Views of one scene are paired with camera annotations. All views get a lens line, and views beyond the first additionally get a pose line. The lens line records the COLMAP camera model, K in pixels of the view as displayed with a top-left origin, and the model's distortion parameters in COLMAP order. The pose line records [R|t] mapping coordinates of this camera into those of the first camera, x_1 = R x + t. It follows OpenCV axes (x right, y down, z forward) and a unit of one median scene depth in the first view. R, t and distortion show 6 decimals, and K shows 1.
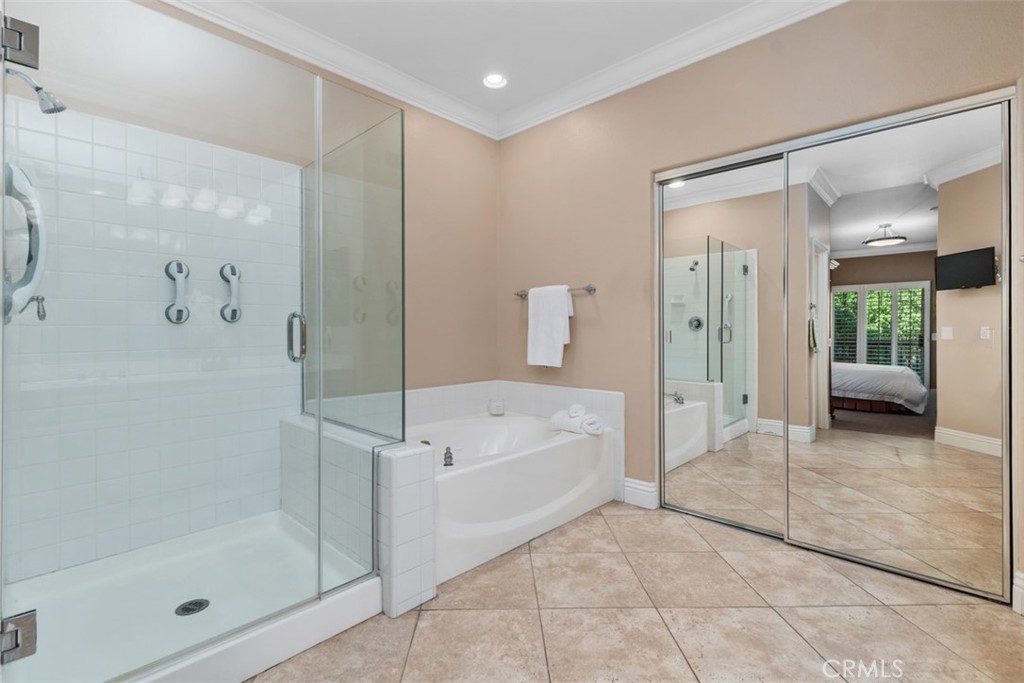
lens RADIAL K [[464.8, 0, 510.4], [0, 464.8, 331.9], [0, 0, 1]] dist [0.006205, 0.000026]
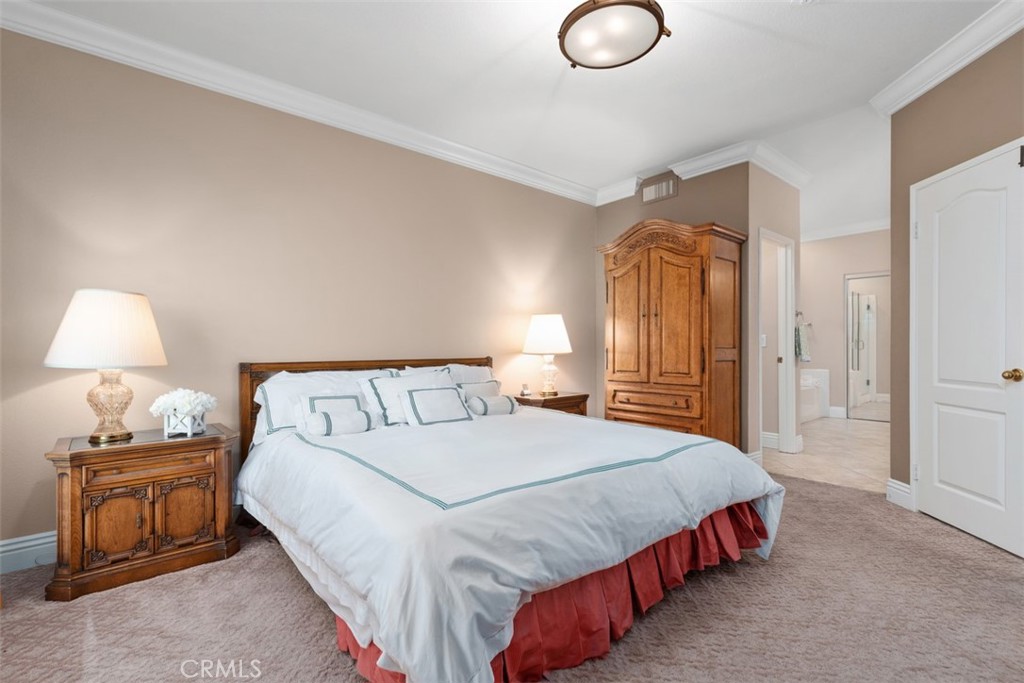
lens RADIAL K [[460.3, 0, 513.1], [0, 460.3, 334.8], [0, 0, 1]] dist [0.000951, 0.000016]
pose [[0.994275, 0.001560, -0.106839, -1.129531], [-0.003190, 0.999881, -0.015088, -0.001989], [0.106803, 0.015342, 0.994162, -1.518582]]
